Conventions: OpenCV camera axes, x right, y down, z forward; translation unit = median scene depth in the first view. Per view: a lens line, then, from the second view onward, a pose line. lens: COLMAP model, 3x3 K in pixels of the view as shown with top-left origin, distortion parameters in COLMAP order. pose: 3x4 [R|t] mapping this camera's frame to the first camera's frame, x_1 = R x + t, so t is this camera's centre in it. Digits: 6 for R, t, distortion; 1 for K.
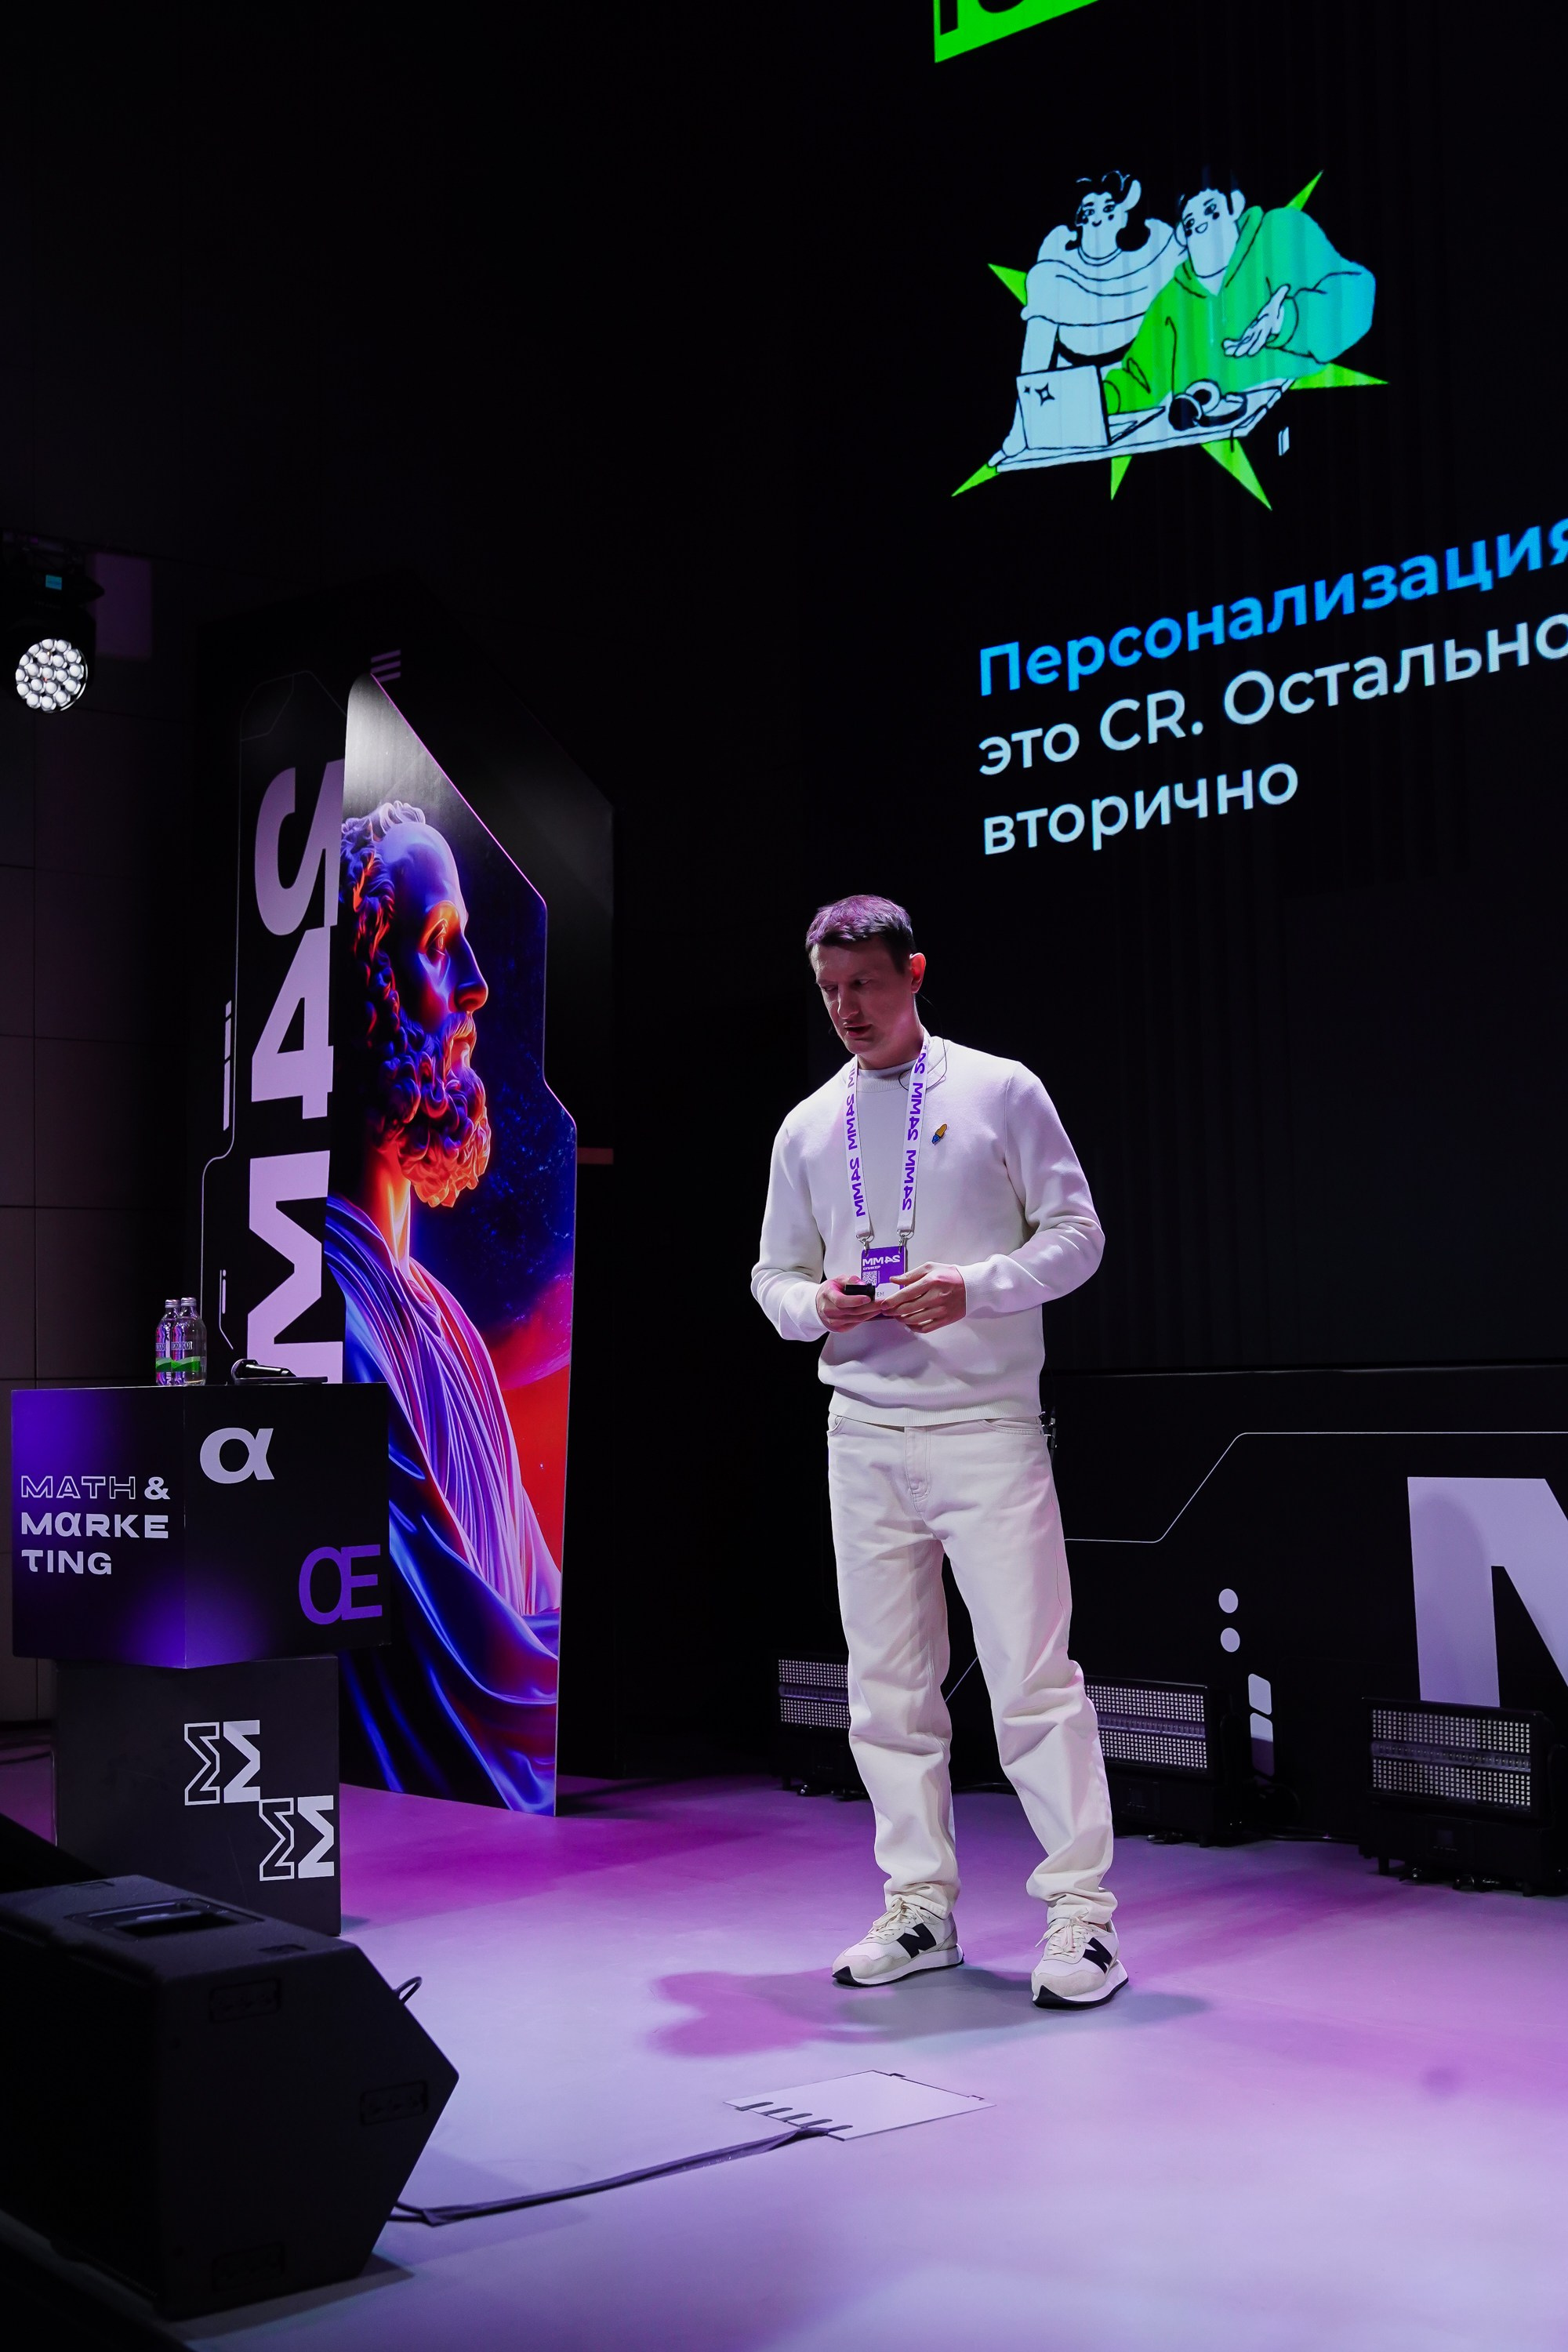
lens RADIAL K [[2765.3, 0, 785.0], [0, 2765.3, 1193.0], [0, 0, 1]] dist [-0.009388, 0.016526]
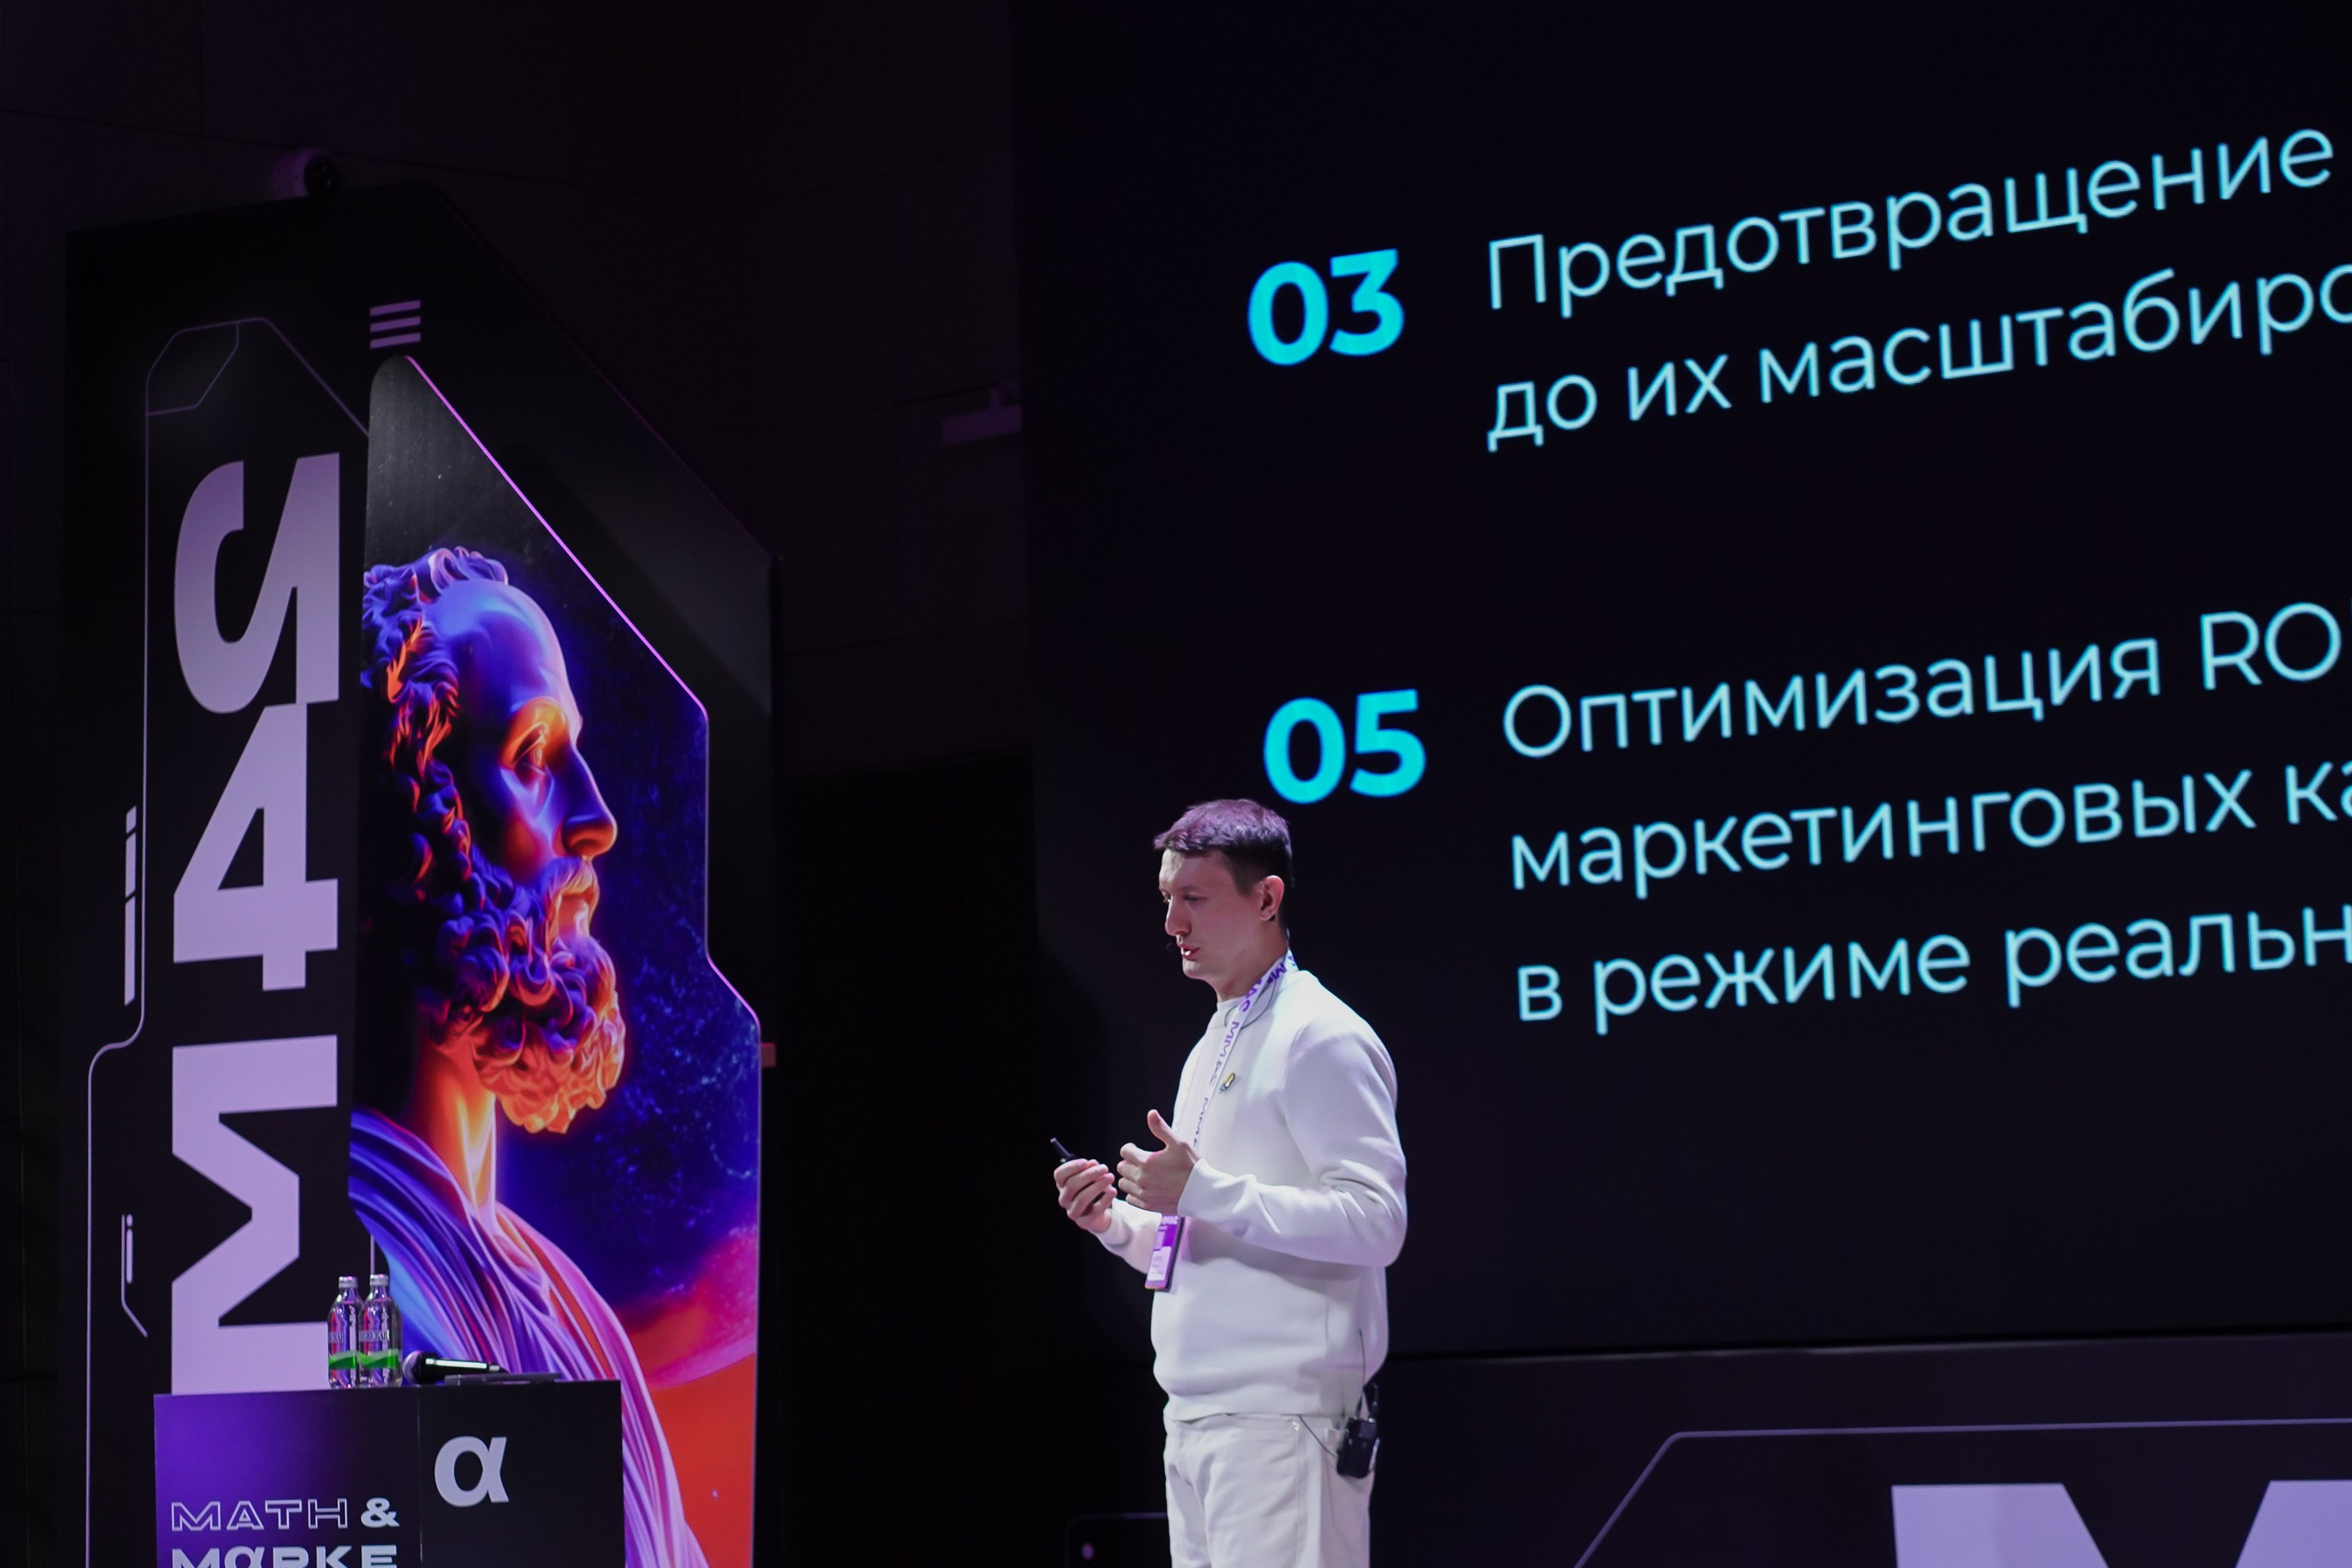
lens RADIAL K [[6512.9, 0, 1034.5], [0, 6512.9, 622.5], [0, 0, 1]] dist [0.023453, -0.049891]
pose [[0.995686, -0.000866, 0.092783, -0.161322], [0.005311, 0.998849, -0.047670, -0.047170], [-0.092635, 0.047957, 0.994545, -0.709172]]
